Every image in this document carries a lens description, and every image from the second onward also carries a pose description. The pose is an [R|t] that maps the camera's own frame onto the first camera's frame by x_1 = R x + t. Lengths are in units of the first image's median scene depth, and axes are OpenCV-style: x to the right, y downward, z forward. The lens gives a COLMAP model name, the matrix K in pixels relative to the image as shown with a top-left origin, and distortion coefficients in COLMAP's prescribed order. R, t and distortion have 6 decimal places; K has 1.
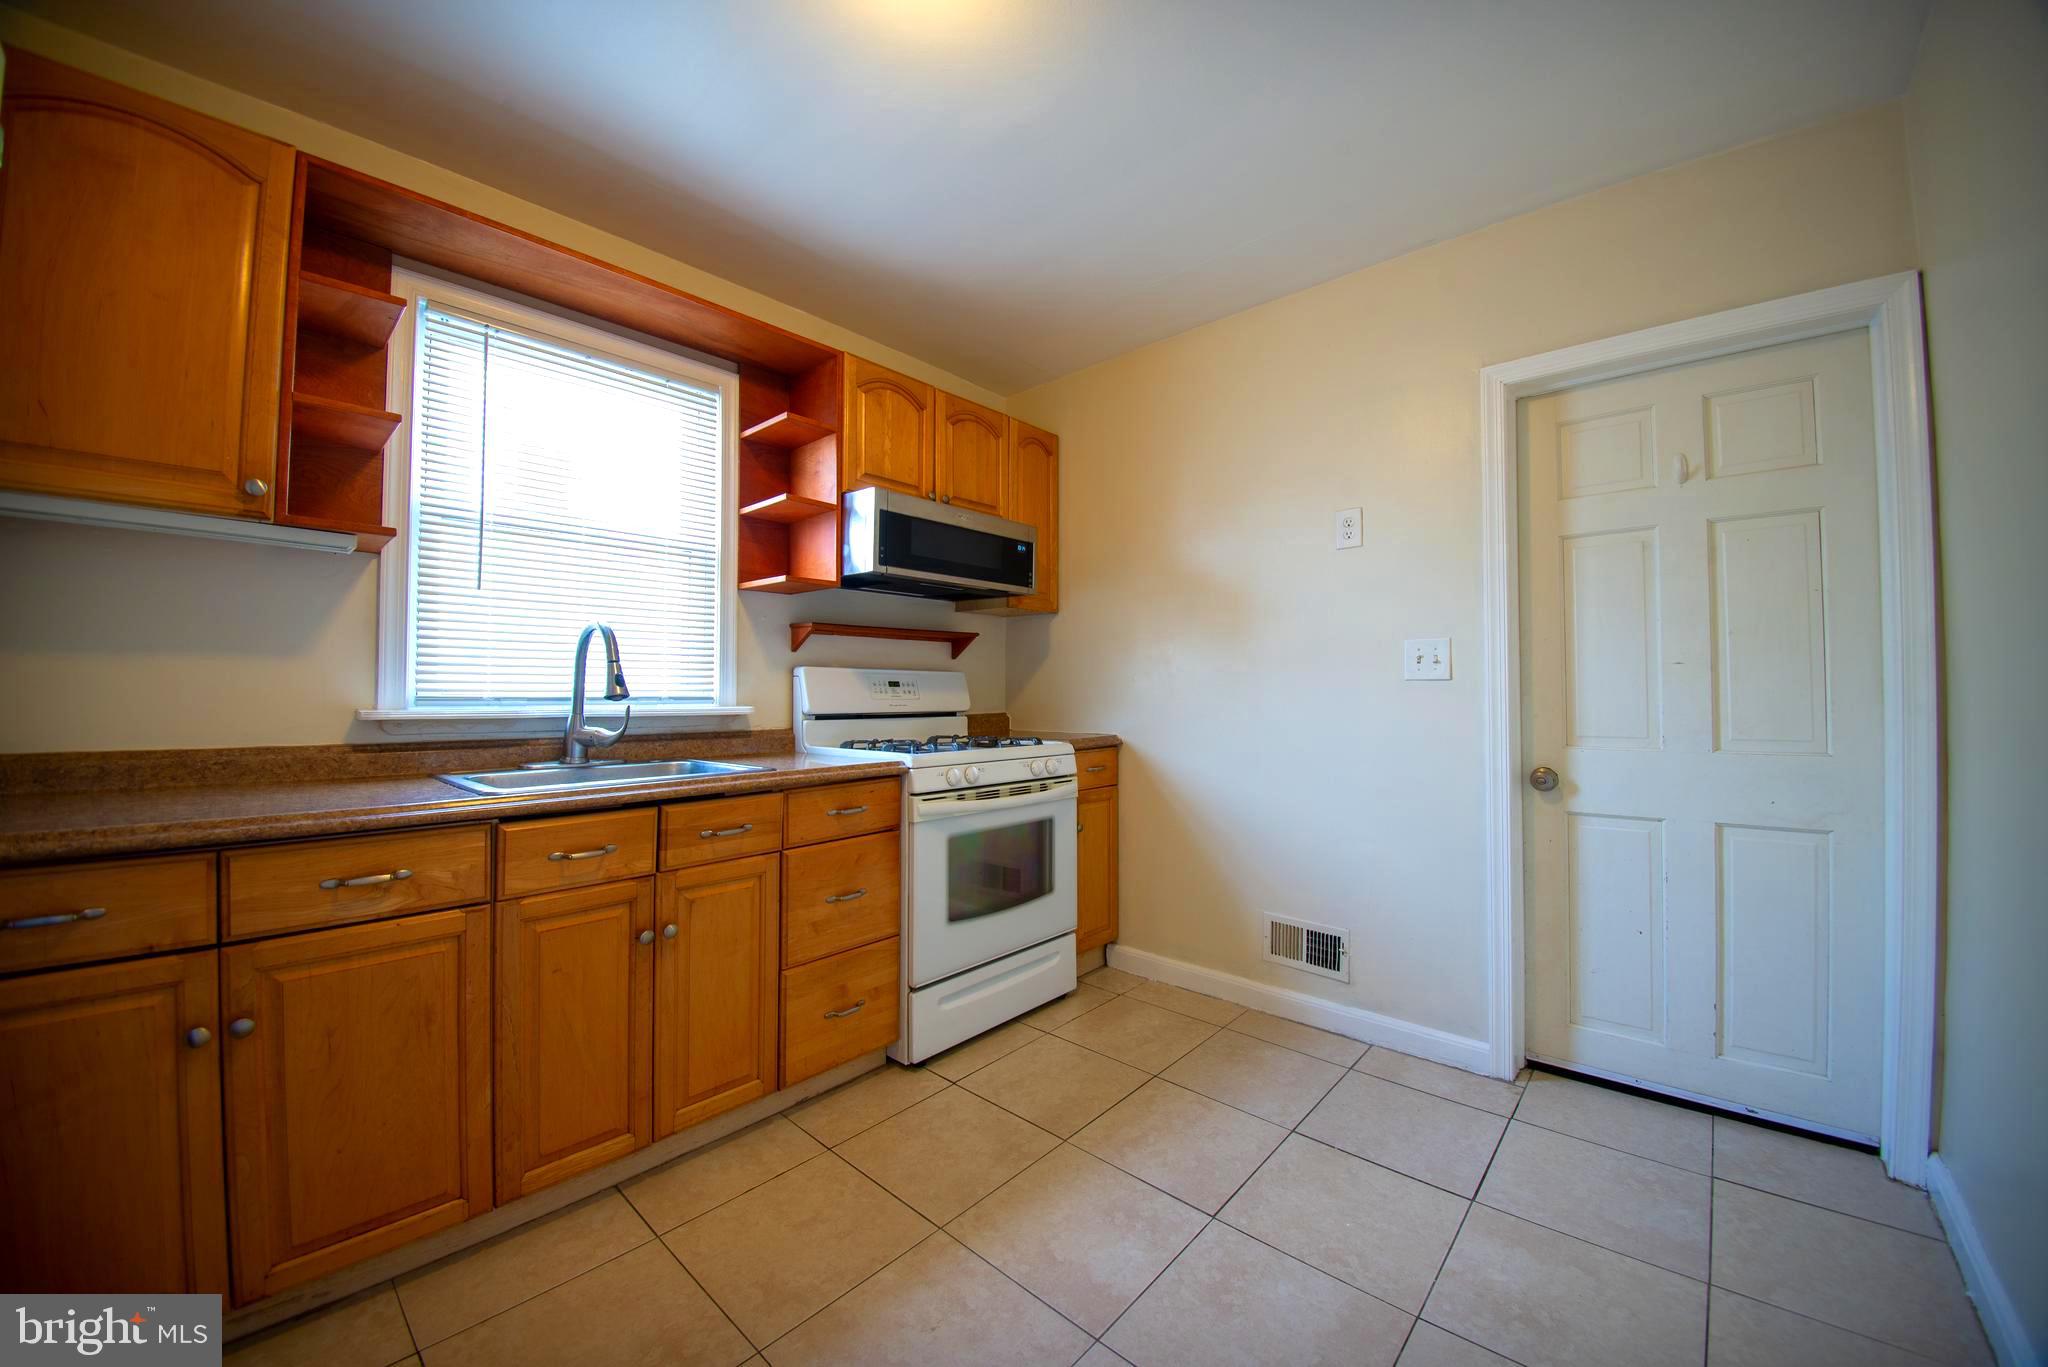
lens RADIAL K [[756.3, 0, 1027.1], [0, 756.3, 677.4], [0, 0, 1]] dist [0.002152, -0.014813]
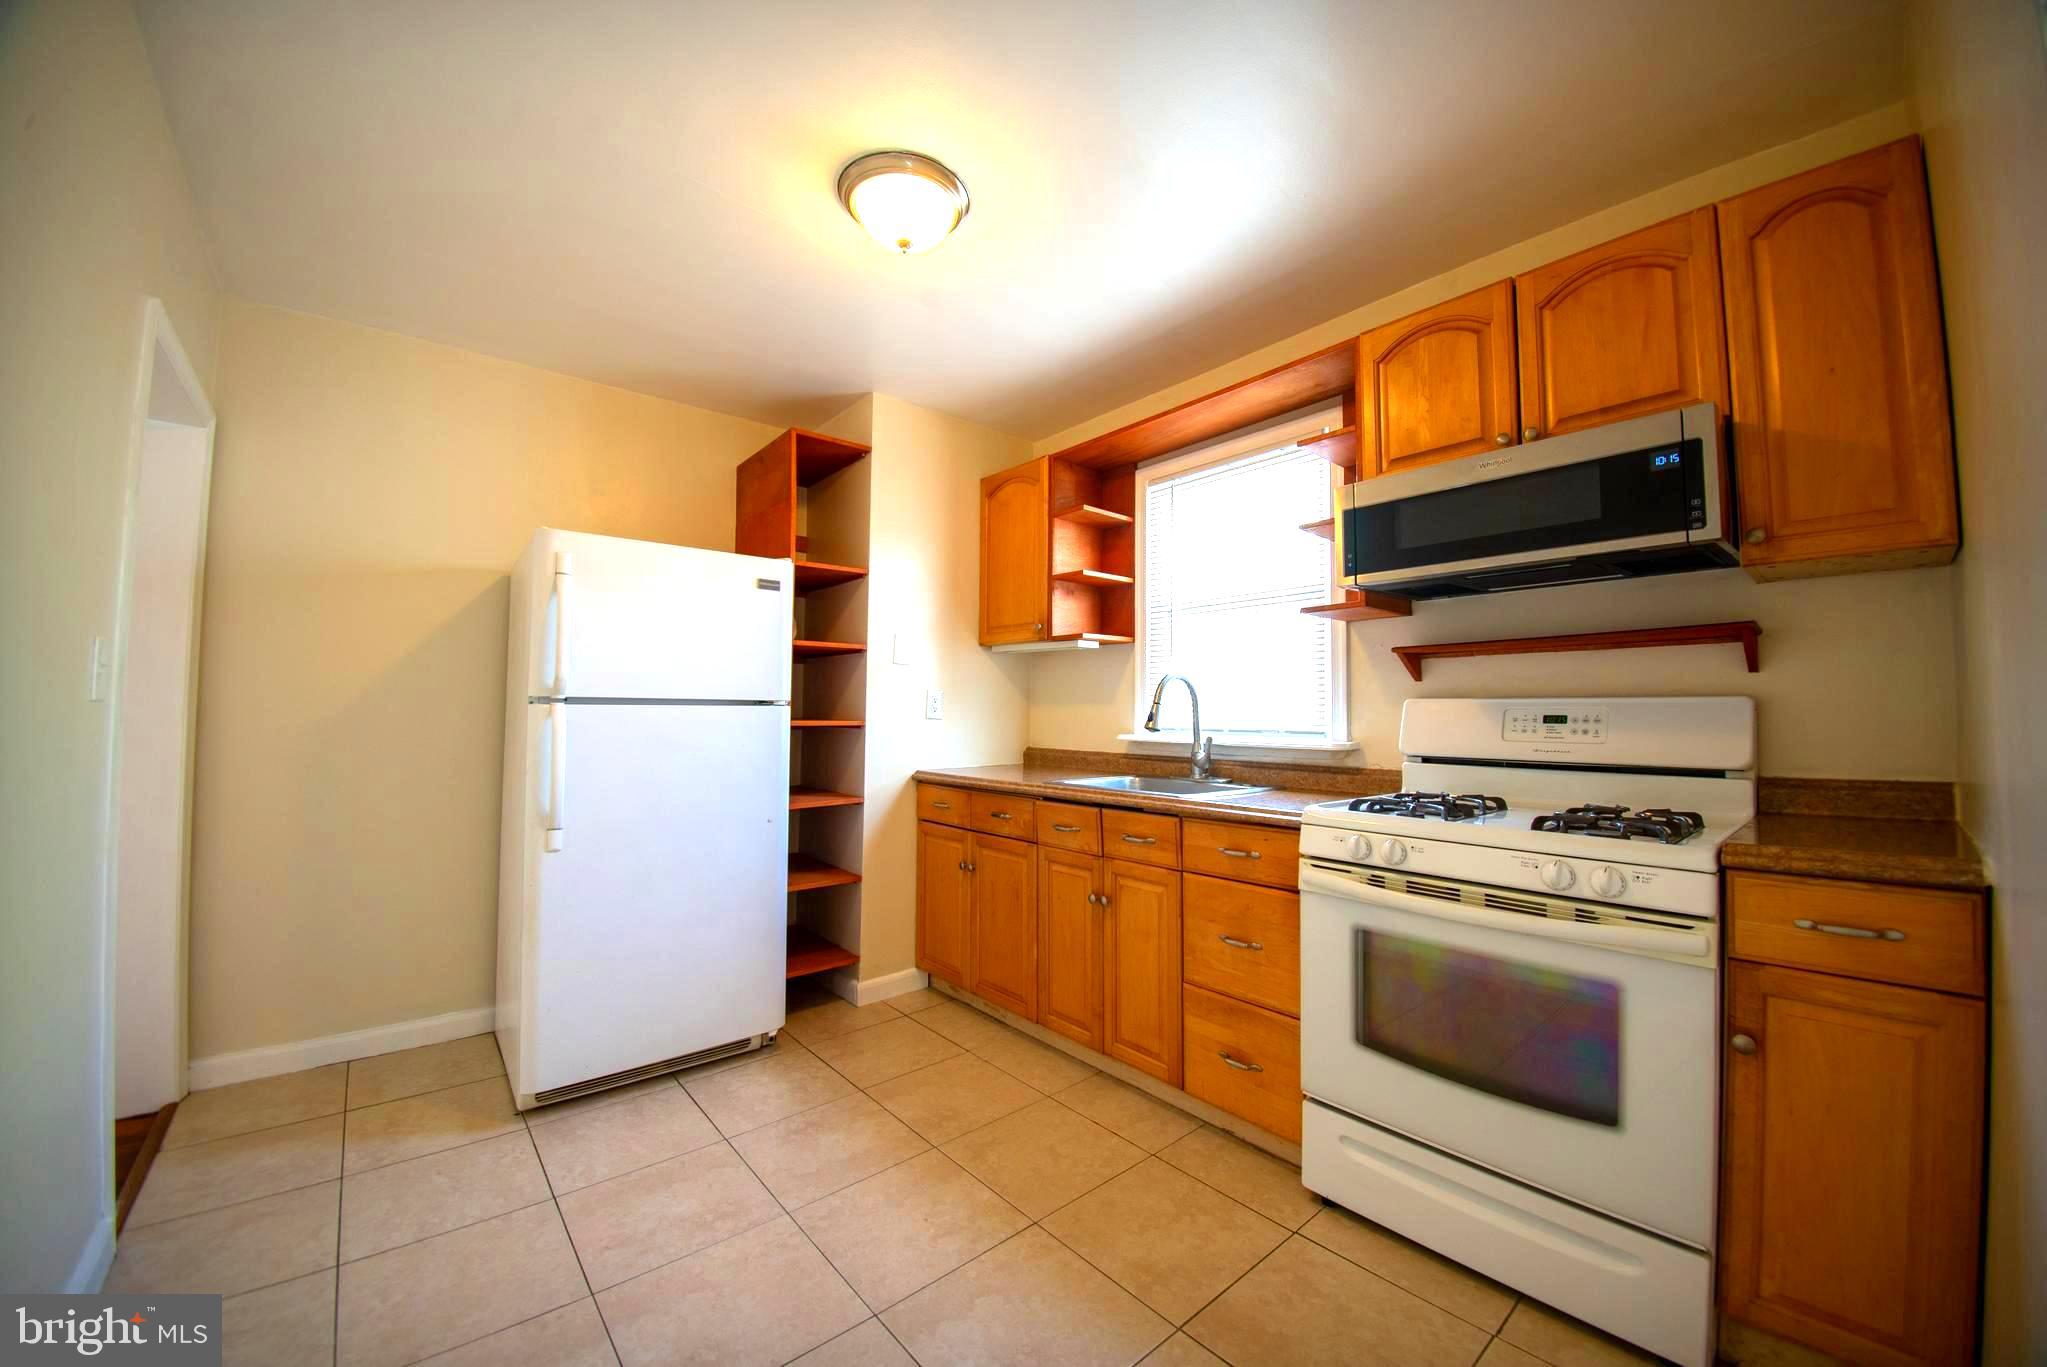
lens RADIAL K [[755.9, 0, 1026.6], [0, 755.9, 677.4], [0, 0, 1]] dist [0.002152, -0.014813]
pose [[-0.124804, -0.048480, -0.990996, 0.691042], [0.013302, 0.998634, -0.050529, -0.000987], [0.992092, -0.019489, -0.123989, 0.780277]]
